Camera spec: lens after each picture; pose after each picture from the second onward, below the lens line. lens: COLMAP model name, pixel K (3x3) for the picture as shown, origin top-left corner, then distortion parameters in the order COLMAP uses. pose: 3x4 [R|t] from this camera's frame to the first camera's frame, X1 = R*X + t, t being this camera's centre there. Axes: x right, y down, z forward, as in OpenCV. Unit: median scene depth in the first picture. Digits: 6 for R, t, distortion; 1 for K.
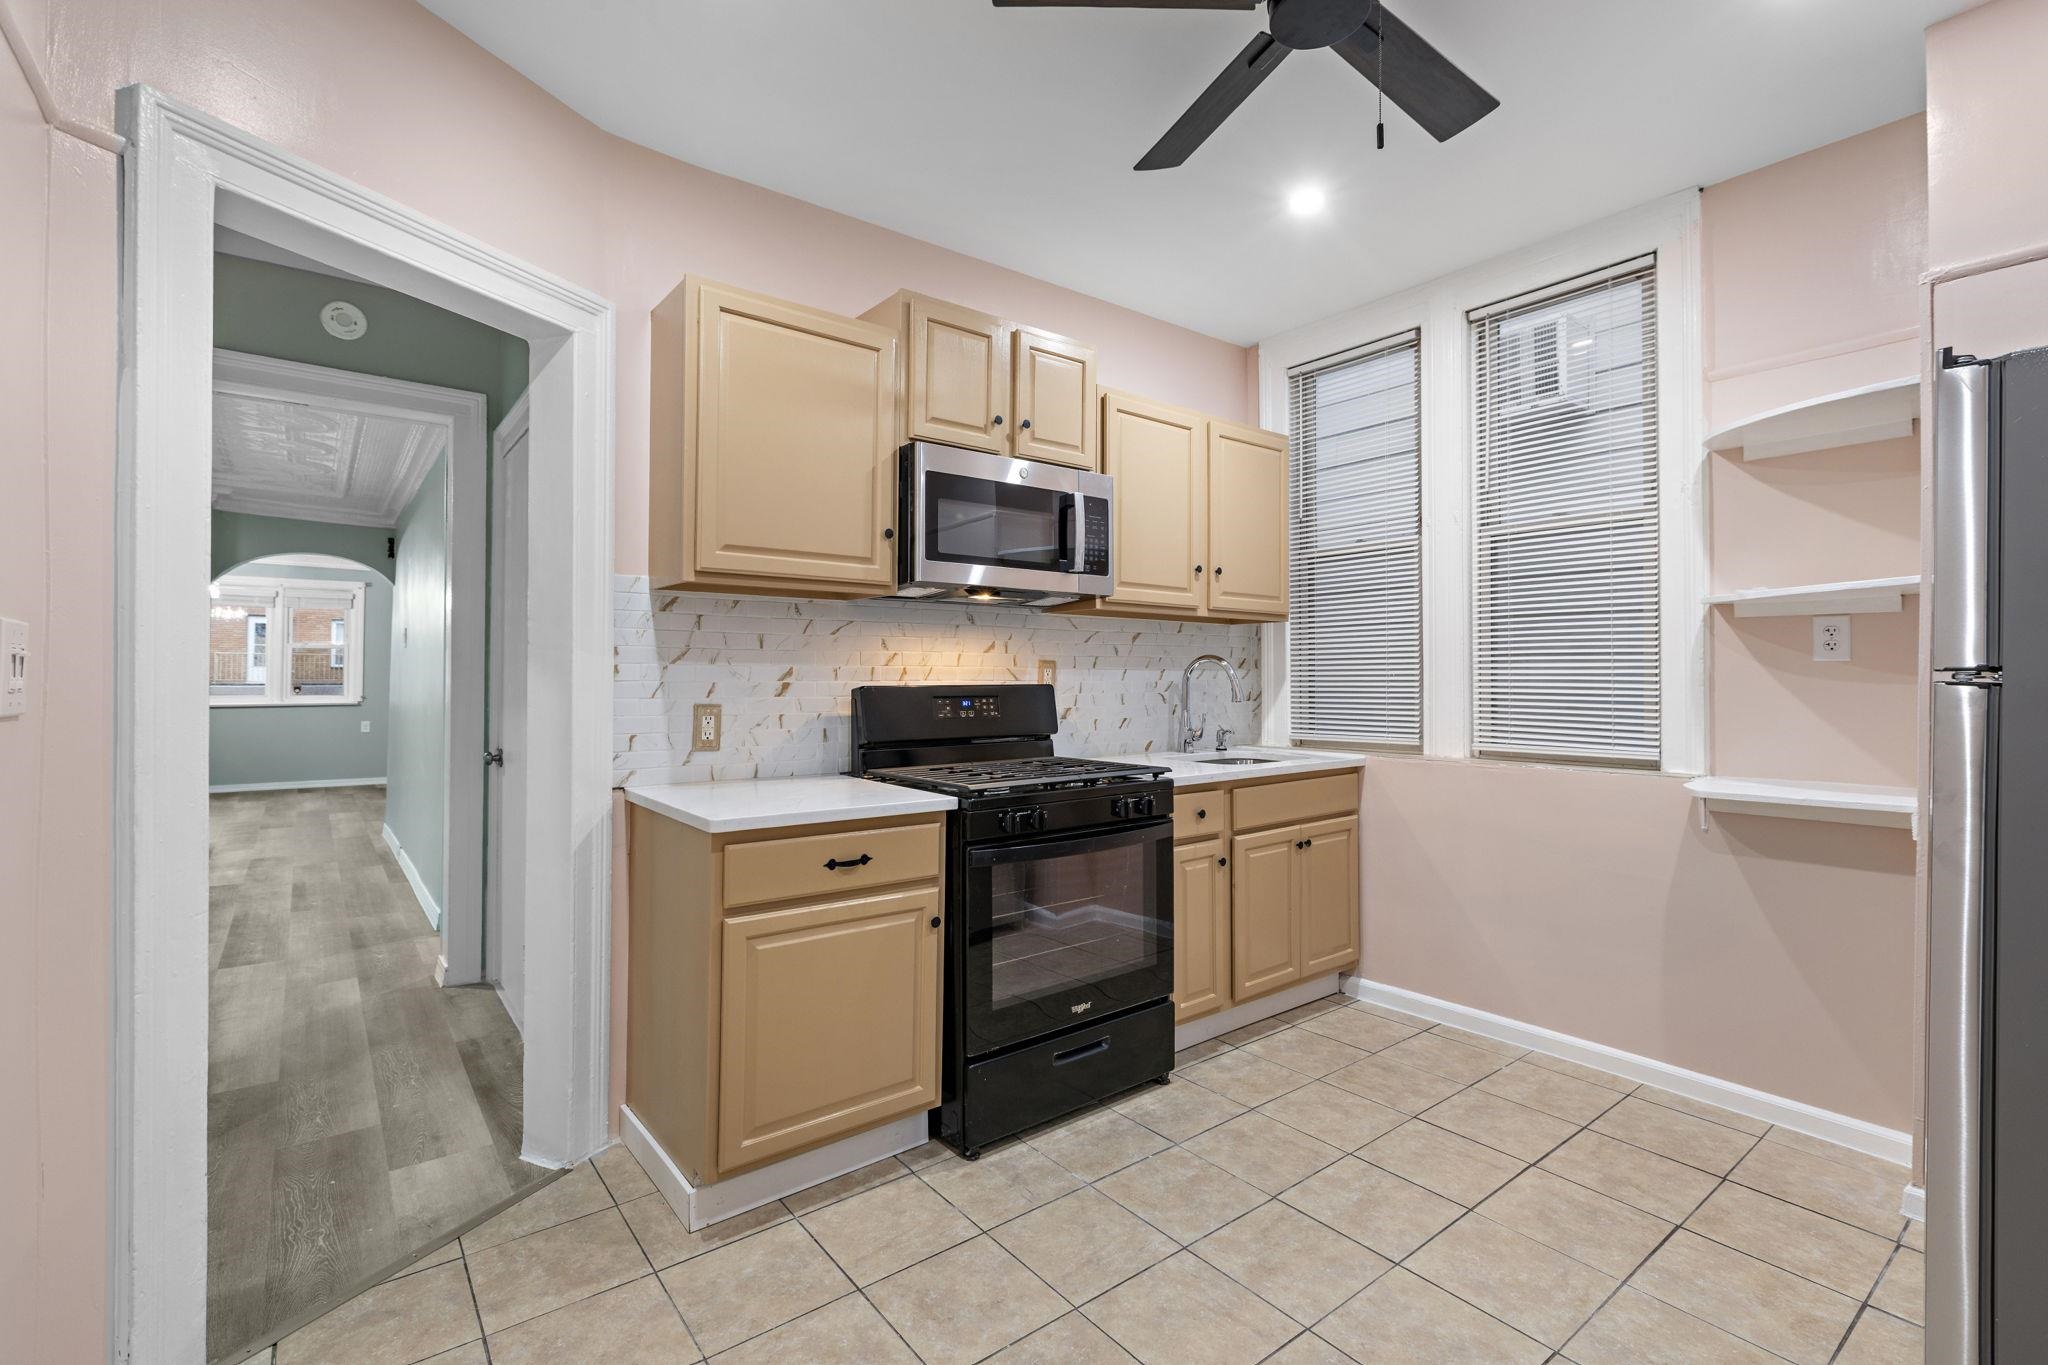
lens RADIAL K [[917.0, 0, 1016.9], [0, 917.0, 664.3], [0, 0, 1]] dist [0.001673, 0.000167]
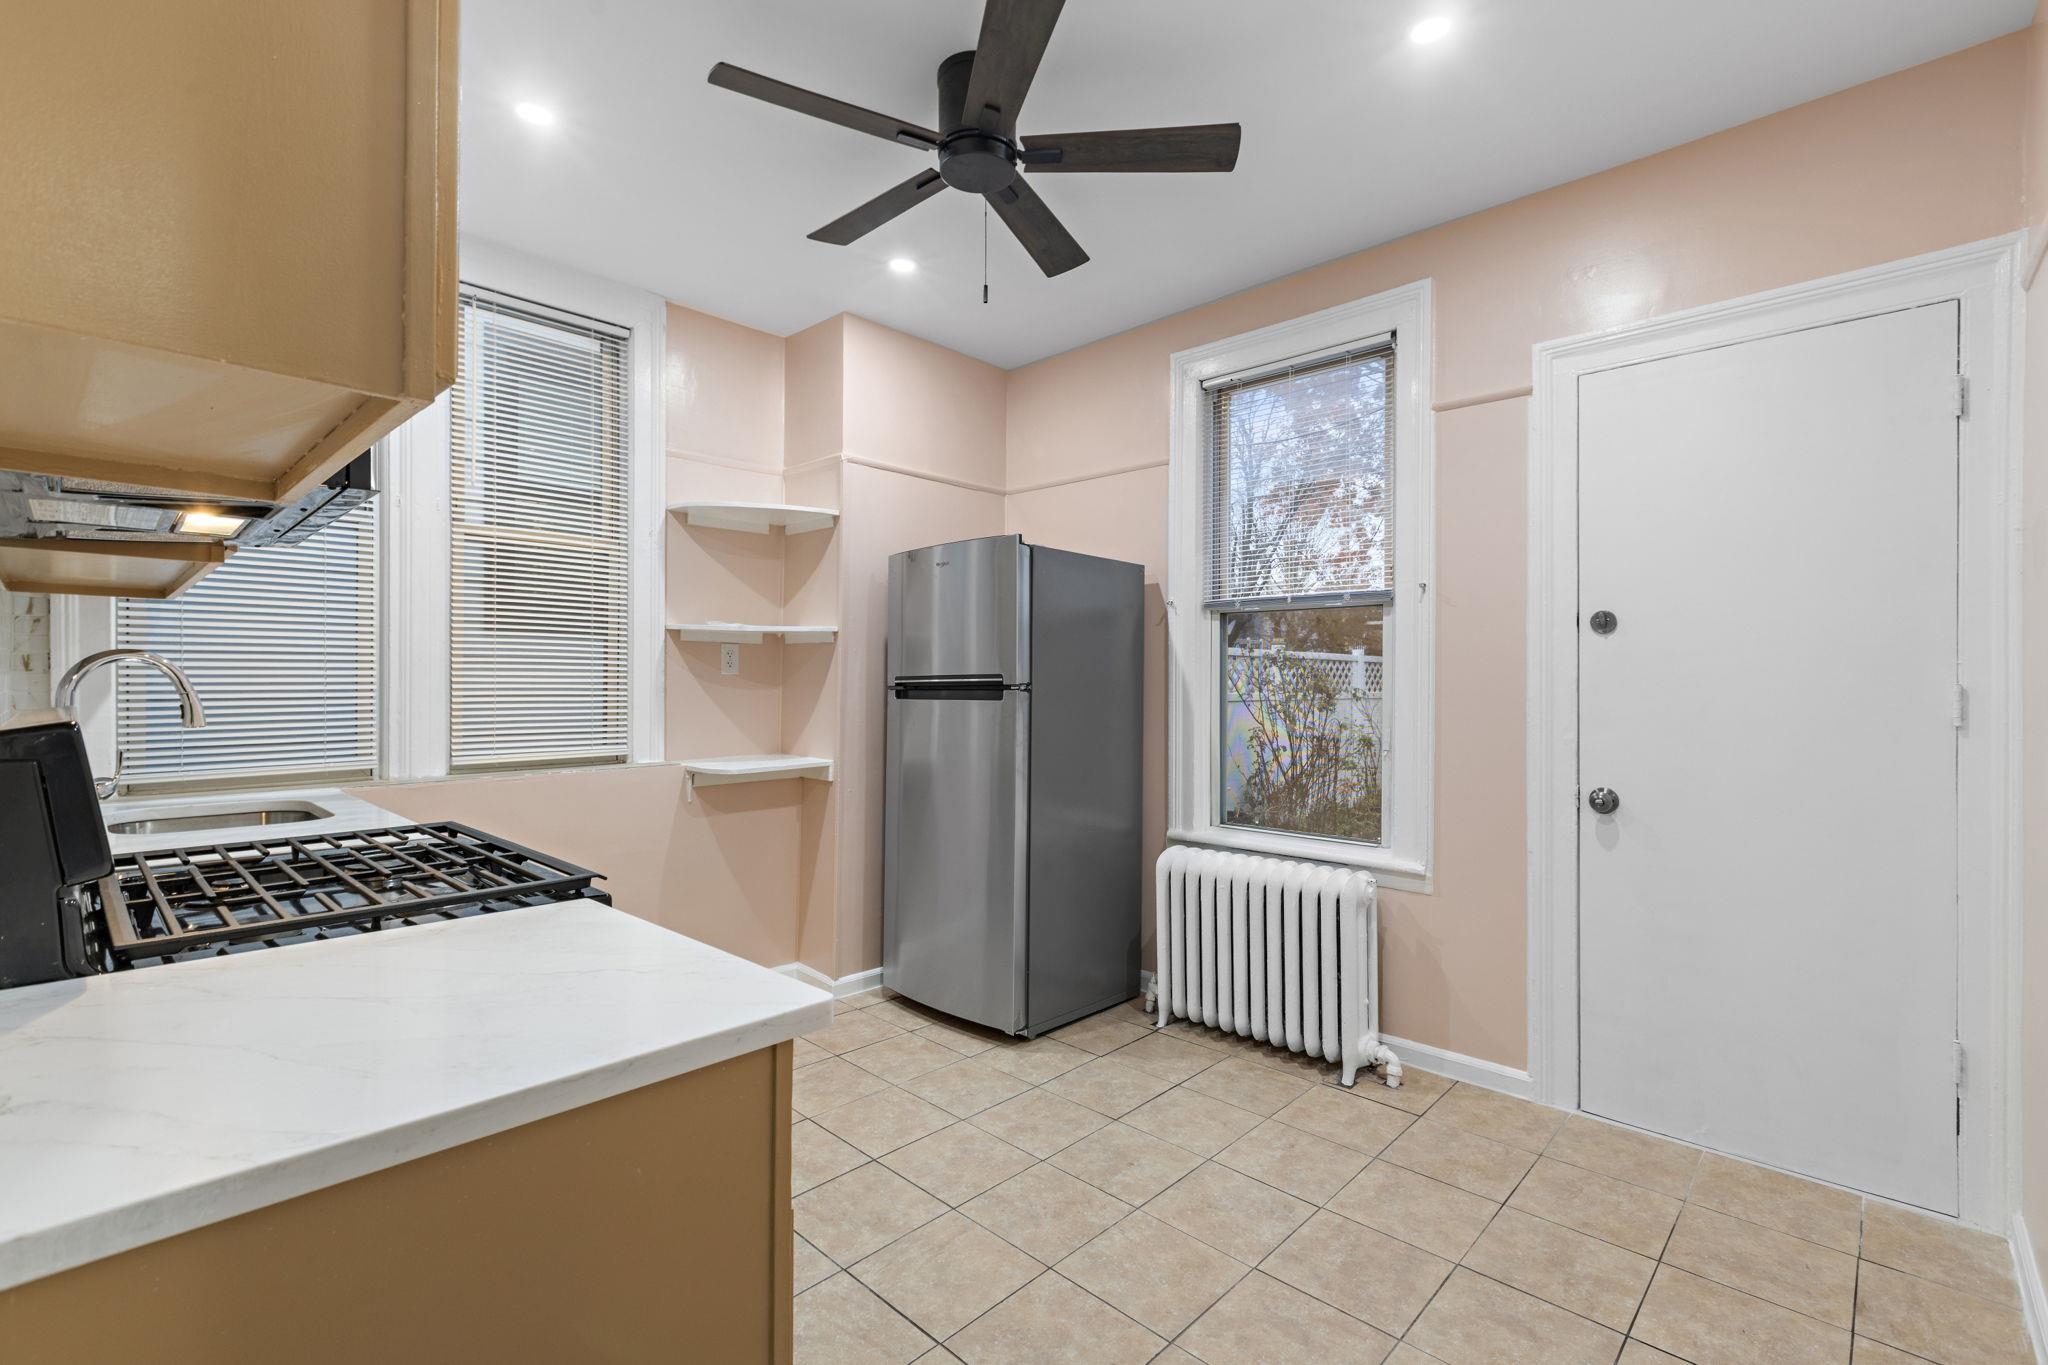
lens RADIAL K [[916.8, 0, 1021.1], [0, 916.8, 685.0], [0, 0, 1]] dist [0.000384, 0.000003]
pose [[-0.151636, -0.004181, 0.988428, -0.563147], [-0.017030, 0.999854, 0.001617, 0.002415], [-0.988290, -0.016587, -0.151685, 0.669781]]
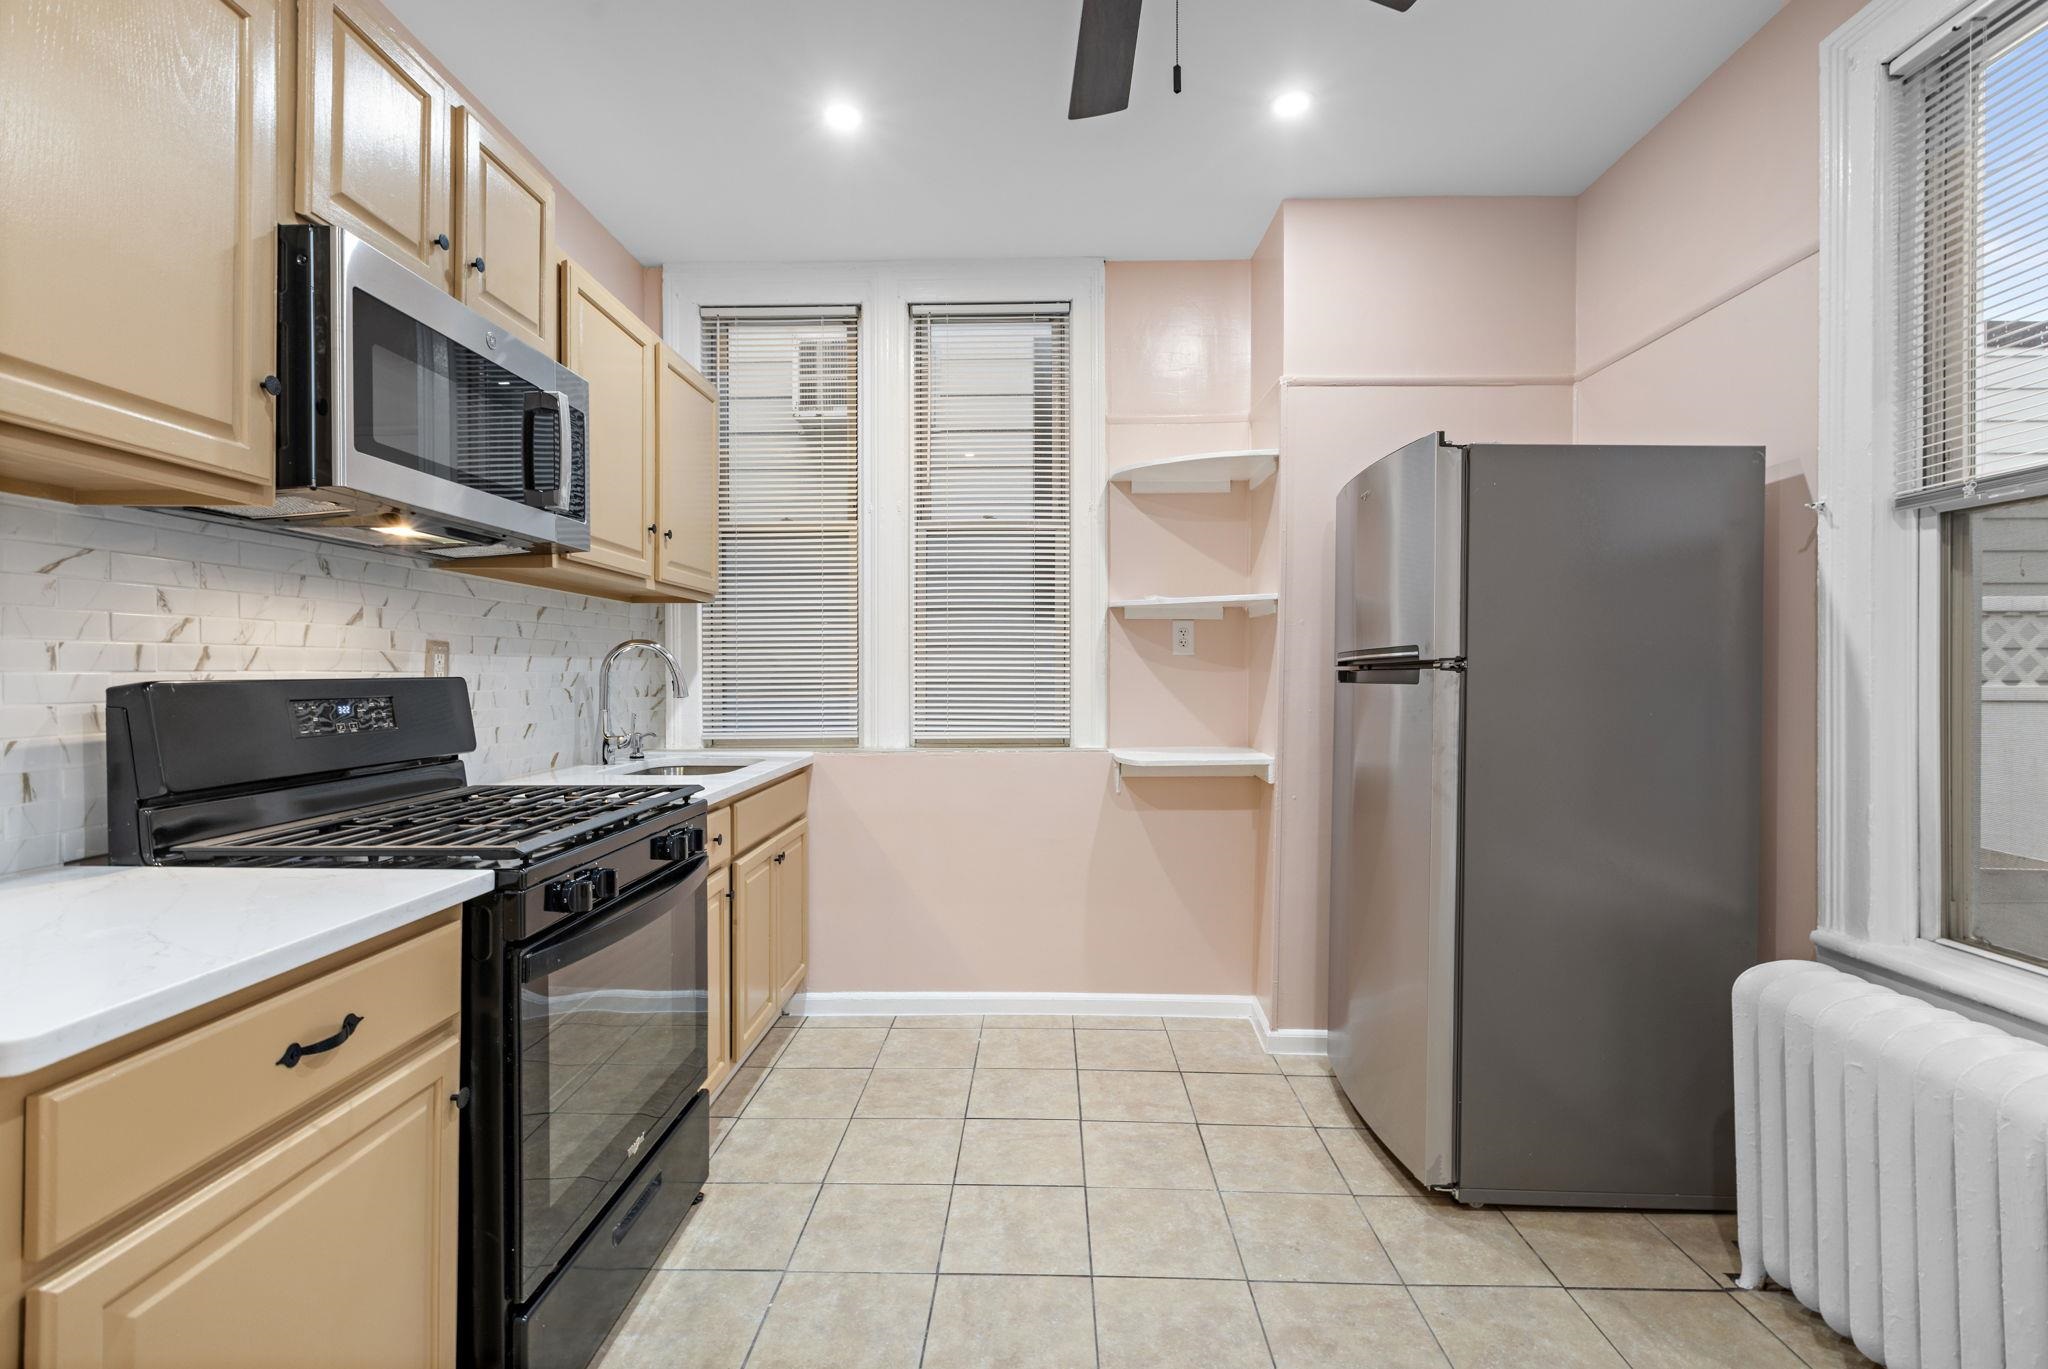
lens RADIAL K [[915.9, 0, 1020.5], [0, 915.9, 674.6], [0, 0, 1]] dist [0.002225, 0.000382]
pose [[0.630112, -0.004236, 0.776493, -0.249222], [-0.009412, 0.999870, 0.013092, 0.008781], [-0.776447, -0.015557, 0.629990, 0.309475]]
